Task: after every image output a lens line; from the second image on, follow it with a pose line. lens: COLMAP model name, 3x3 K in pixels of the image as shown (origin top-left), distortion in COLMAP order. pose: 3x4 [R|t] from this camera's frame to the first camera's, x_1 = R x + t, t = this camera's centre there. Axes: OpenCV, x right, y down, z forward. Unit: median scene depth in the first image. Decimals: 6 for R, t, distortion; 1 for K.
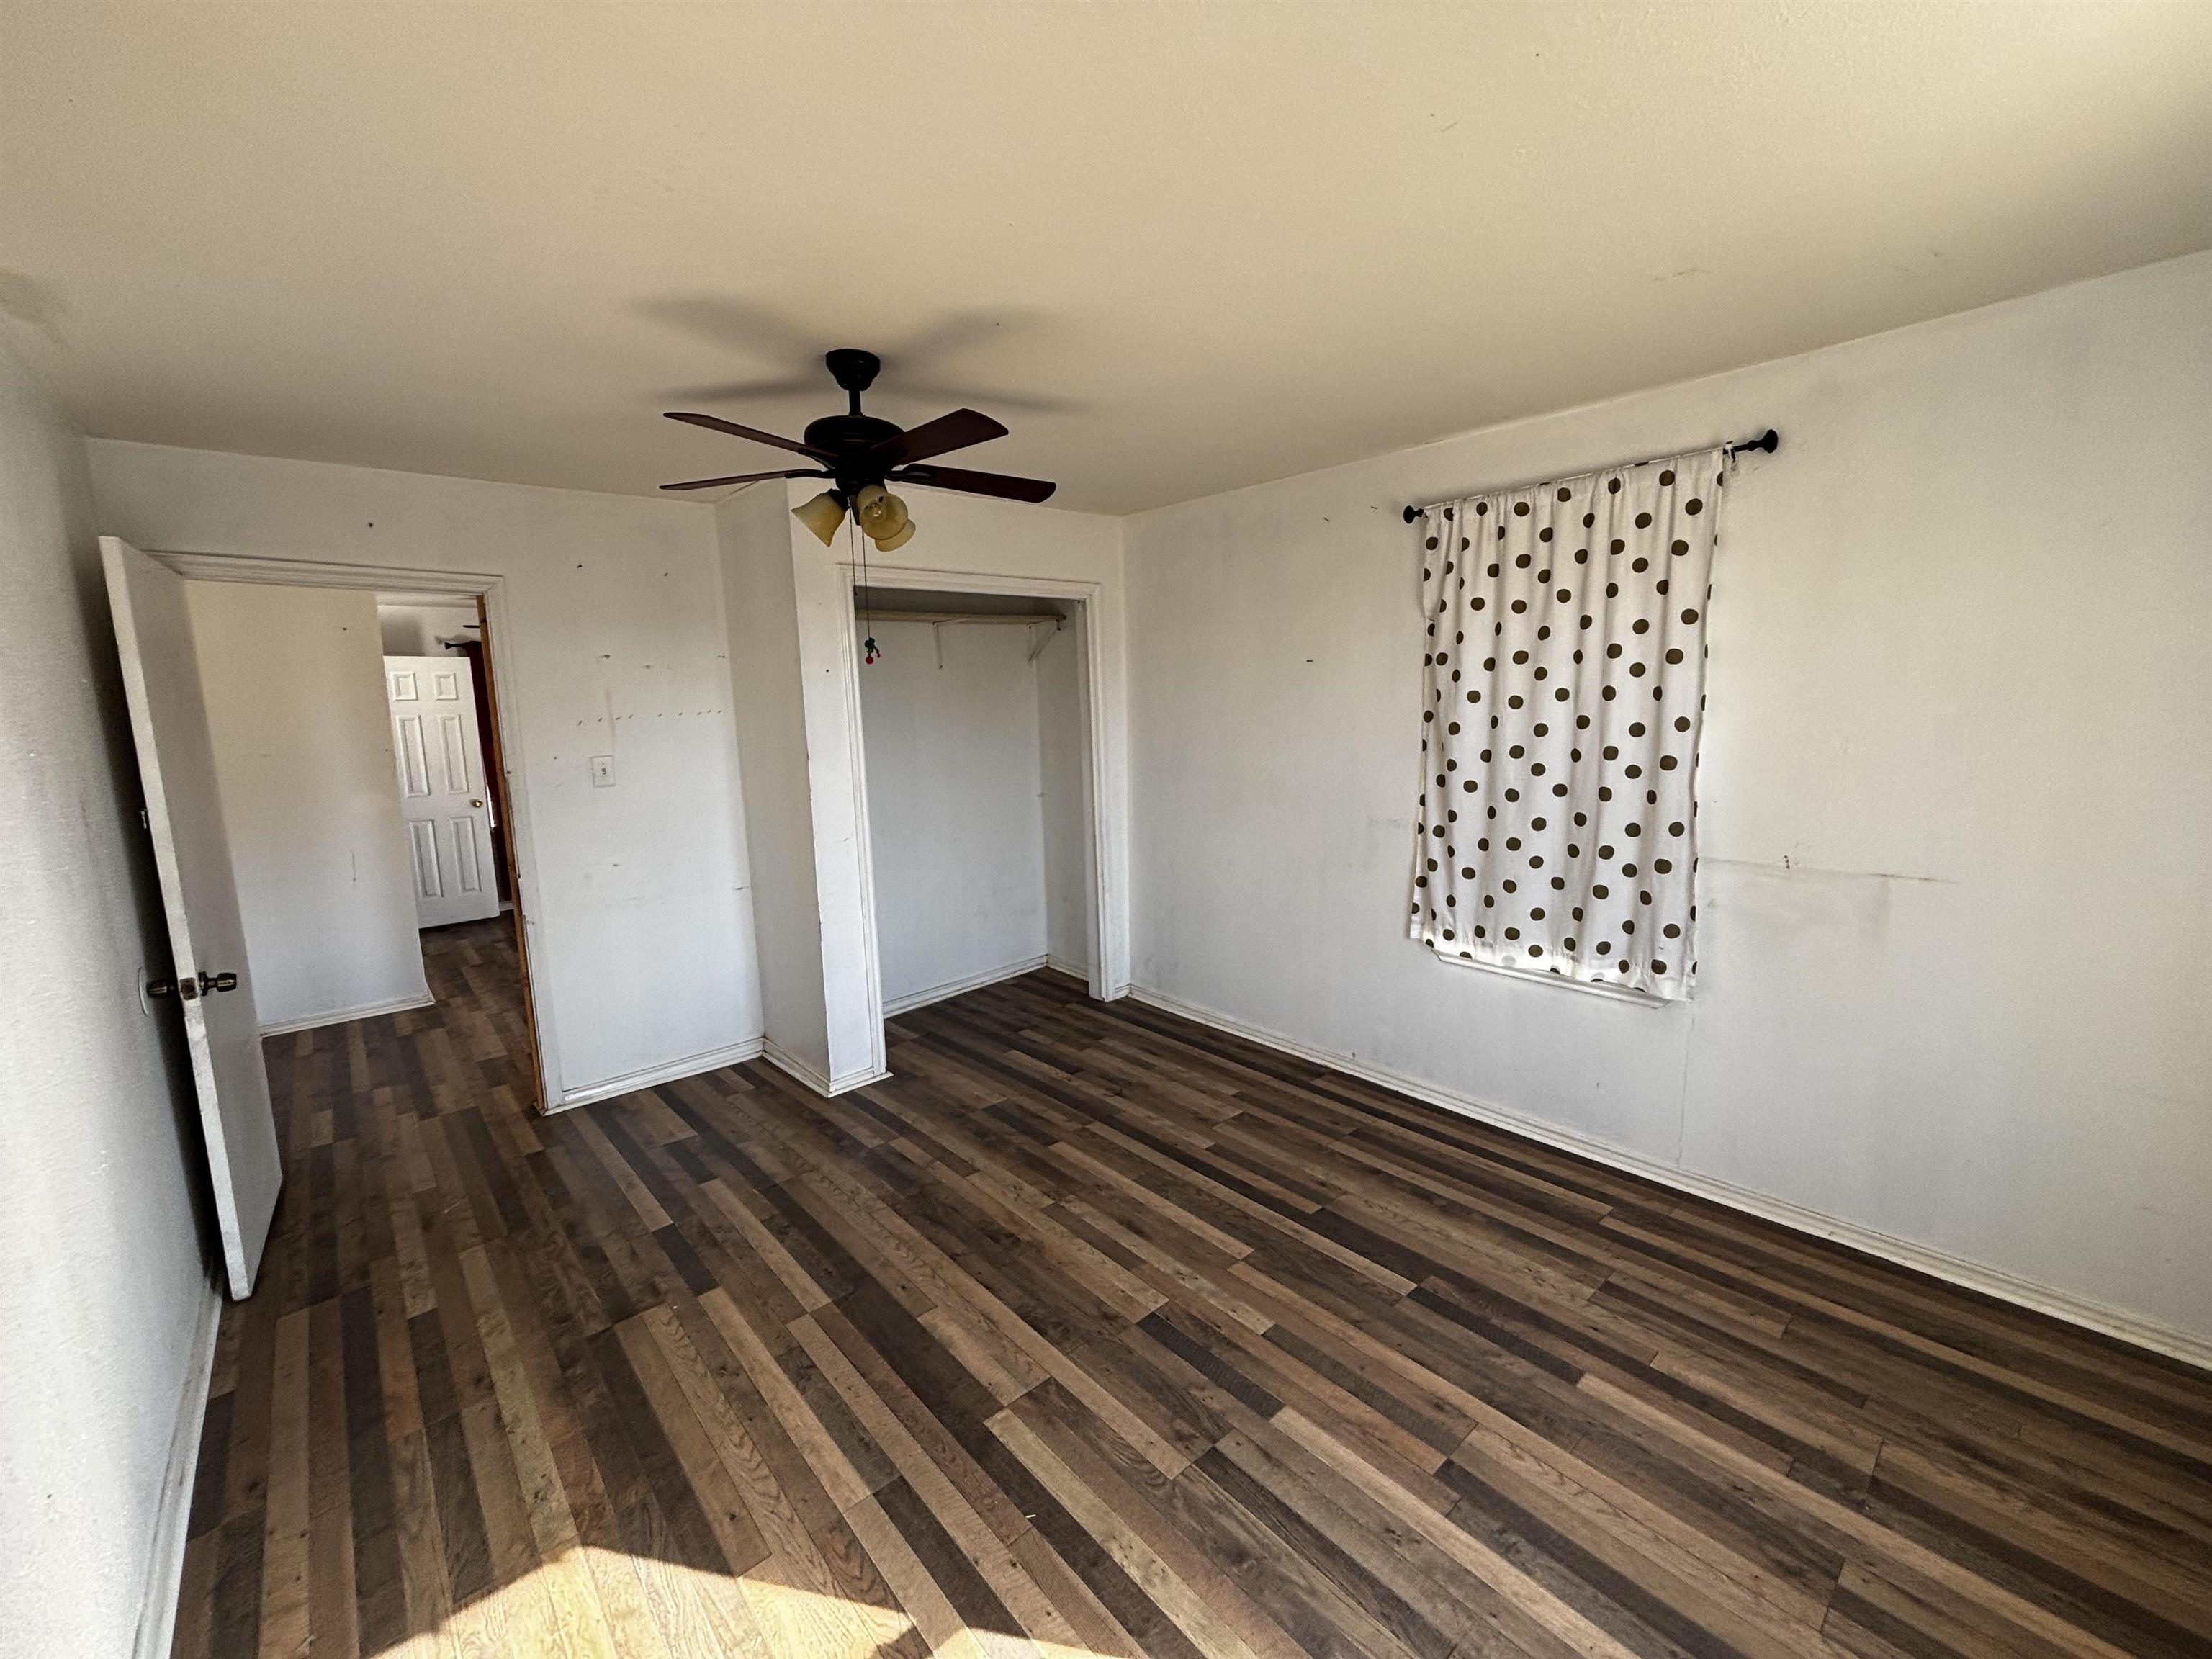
lens RADIAL K [[889.4, 0, 1104.0], [0, 889.4, 829.4], [0, 0, 1]] dist [-0.000624, -0.000493]
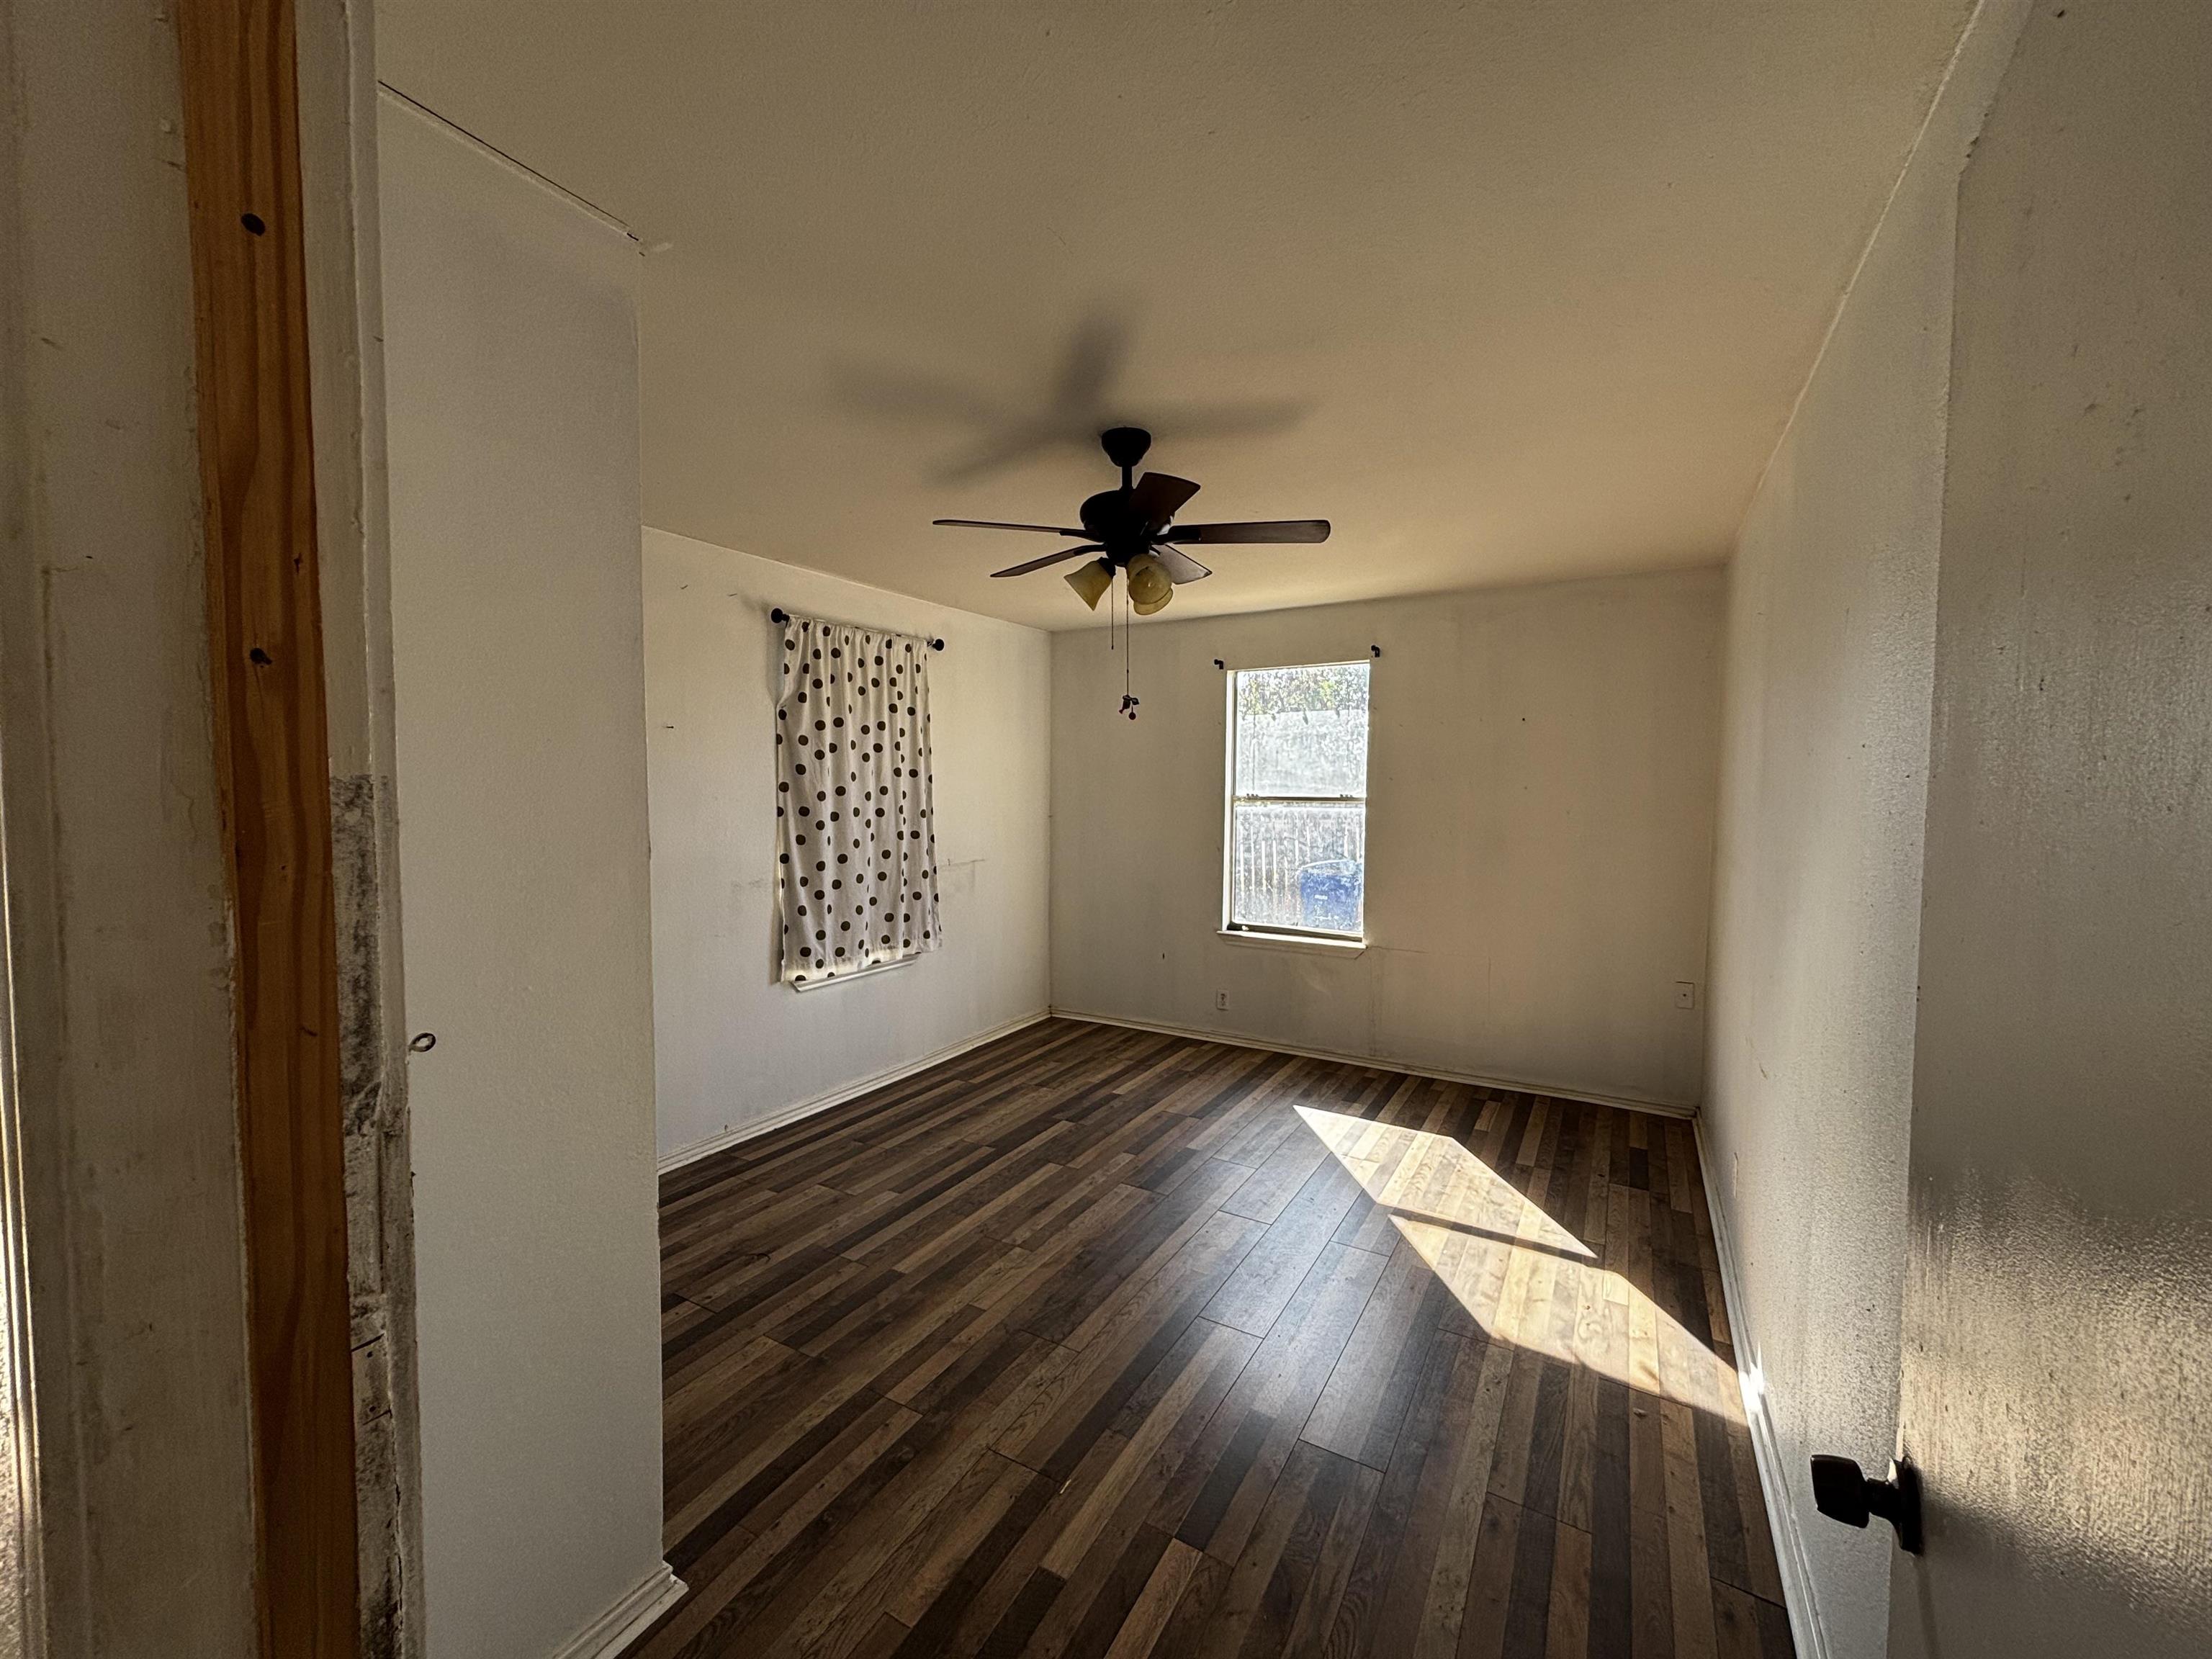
lens RADIAL K [[889.4, 0, 1104.0], [0, 889.4, 829.4], [0, 0, 1]] dist [-0.000624, -0.000493]
pose [[-0.310275, -0.027449, 0.950251, -1.019011], [0.144094, 0.986676, 0.075551, -0.114617], [-0.939663, 0.160367, -0.302185, 1.109657]]
